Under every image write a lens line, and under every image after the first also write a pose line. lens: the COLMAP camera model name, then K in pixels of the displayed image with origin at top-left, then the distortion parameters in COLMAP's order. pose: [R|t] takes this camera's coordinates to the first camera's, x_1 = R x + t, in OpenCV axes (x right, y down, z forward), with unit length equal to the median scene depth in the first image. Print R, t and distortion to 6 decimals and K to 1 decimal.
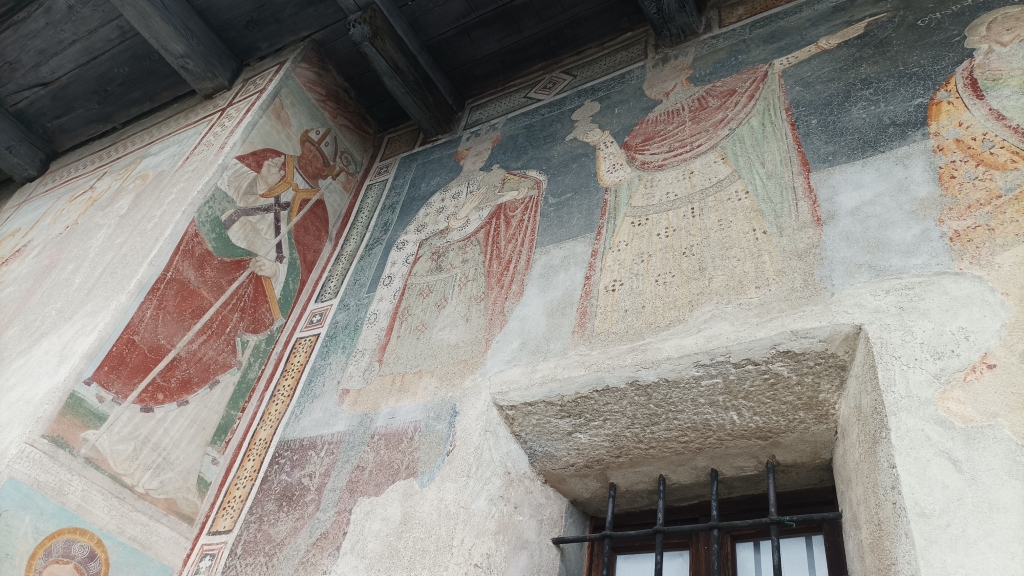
lens RADIAL K [[764.1, 0, 514.3], [0, 764.1, 285.7], [0, 0, 1]] dist [0.042467, -0.026769]
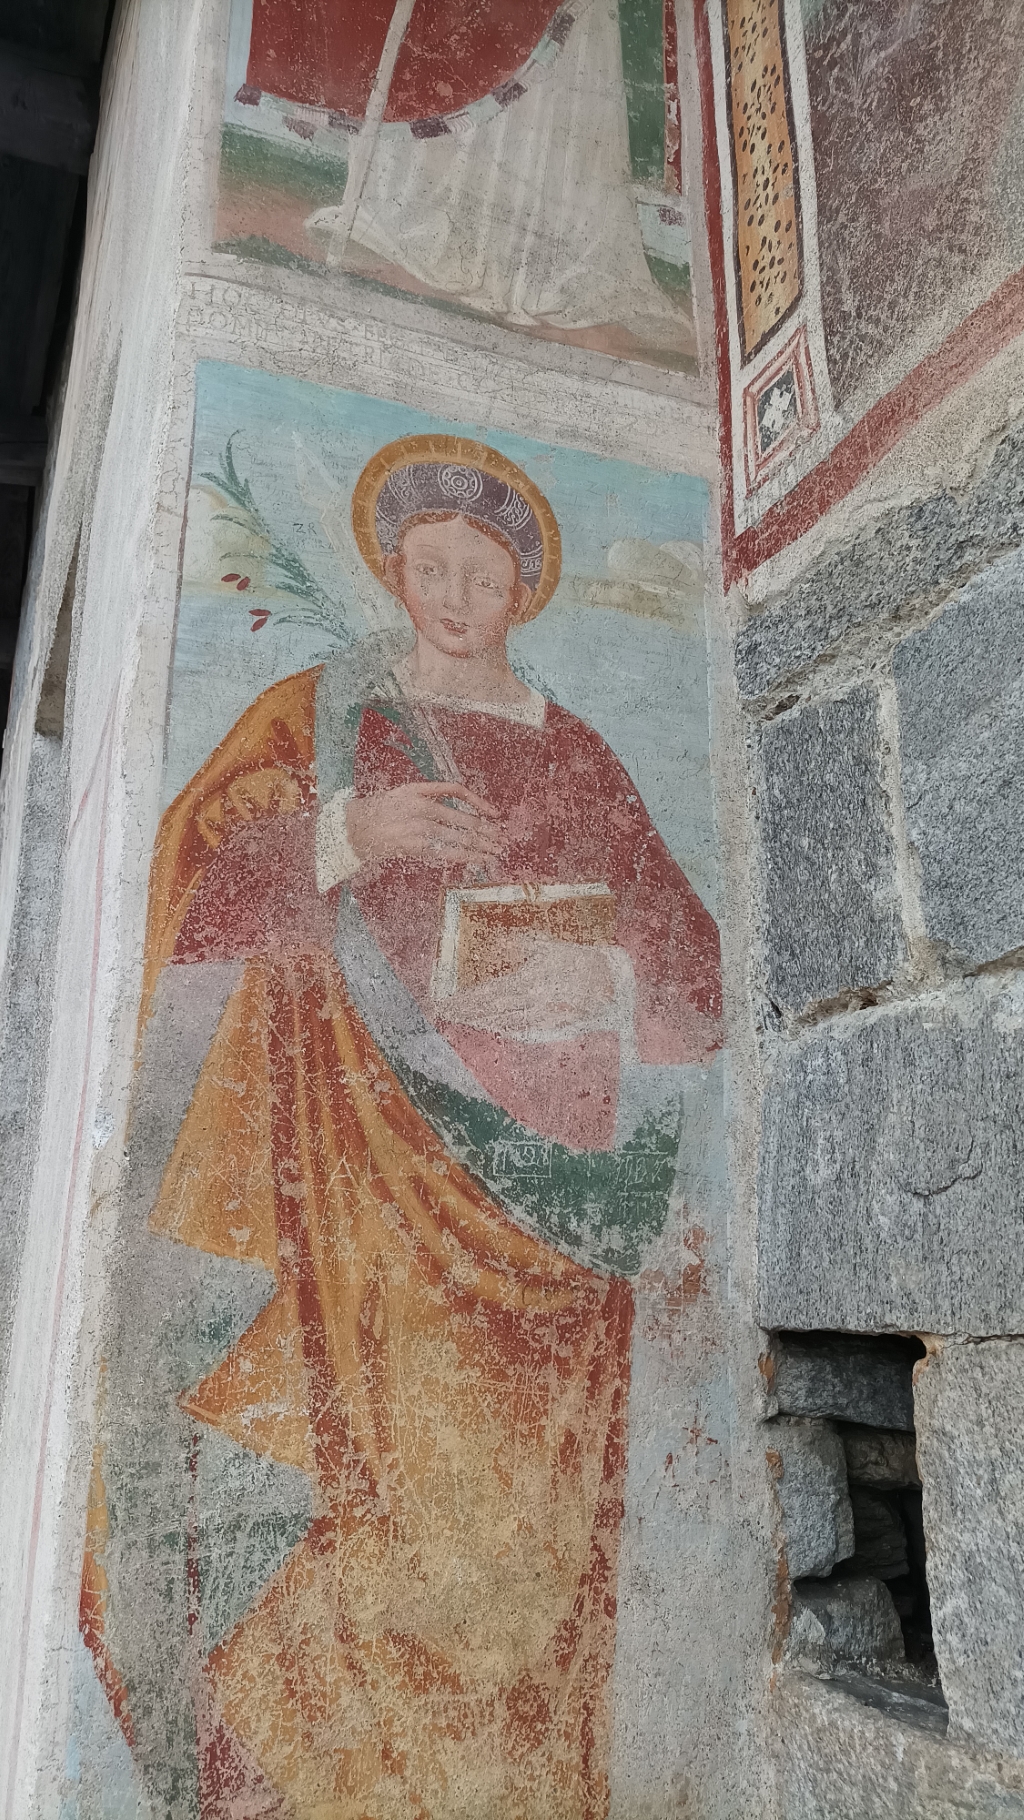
lens RADIAL K [[1358.0, 0, 506.4], [0, 1358.0, 908.8], [0, 0, 1]] dist [0.042467, -0.026769]
pose [[0.780760, -0.329581, -0.530840, -0.232830], [0.510181, 0.826747, 0.237075, 0.324604], [0.360735, -0.455923, 0.813636, 0.338302]]
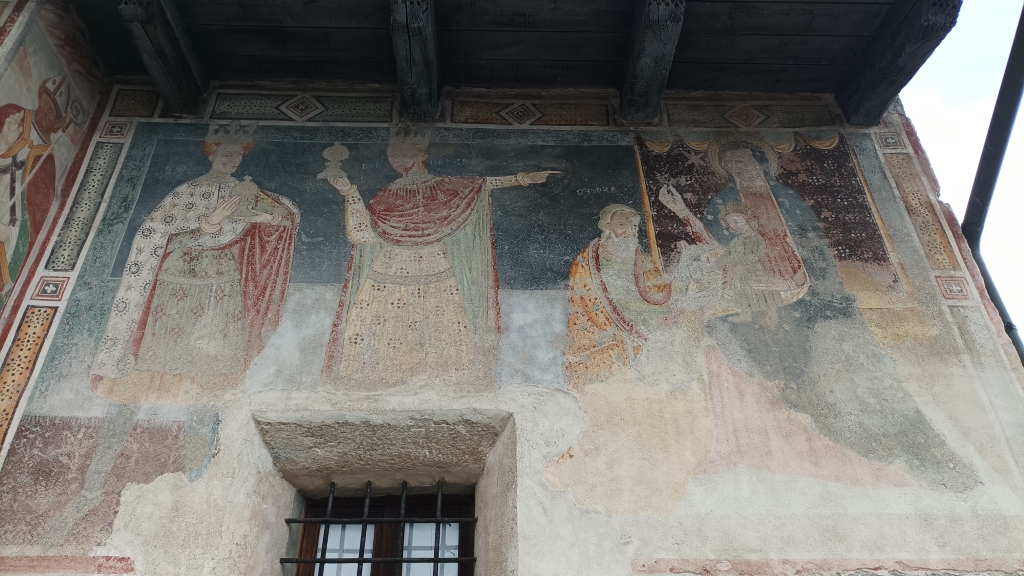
lens RADIAL K [[764.1, 0, 515.8], [0, 764.1, 287.8], [0, 0, 1]] dist [0.042467, -0.026769]
pose [[0.841531, 0.153892, 0.517825, -0.333605], [-0.248503, 0.961401, 0.118130, -0.302653], [-0.479658, -0.228091, 0.847291, -0.268330]]
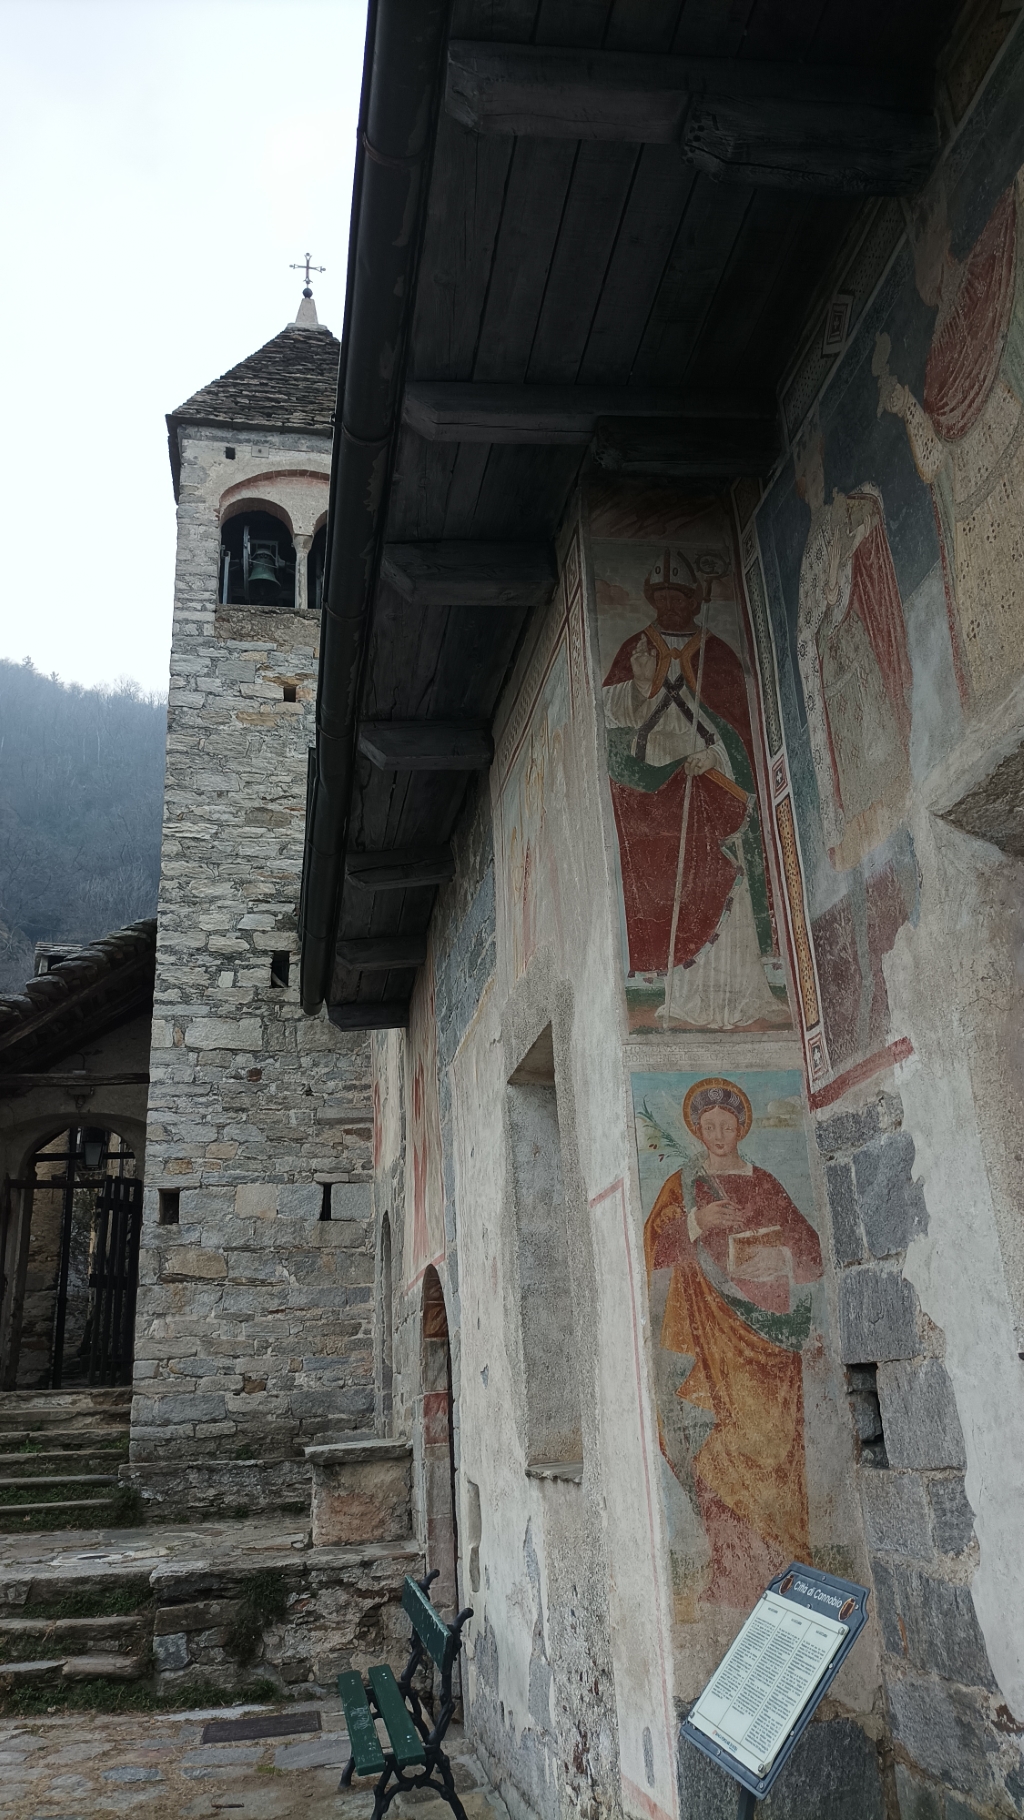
lens RADIAL K [[1358.0, 0, 512.1], [0, 1358.0, 911.5], [0, 0, 1]] dist [0.042467, -0.026769]
pose [[0.611021, -0.450873, -0.650666, 0.618279], [0.643272, 0.761839, 0.076169, -0.191759], [0.461360, -0.465097, 0.755534, -0.484630]]
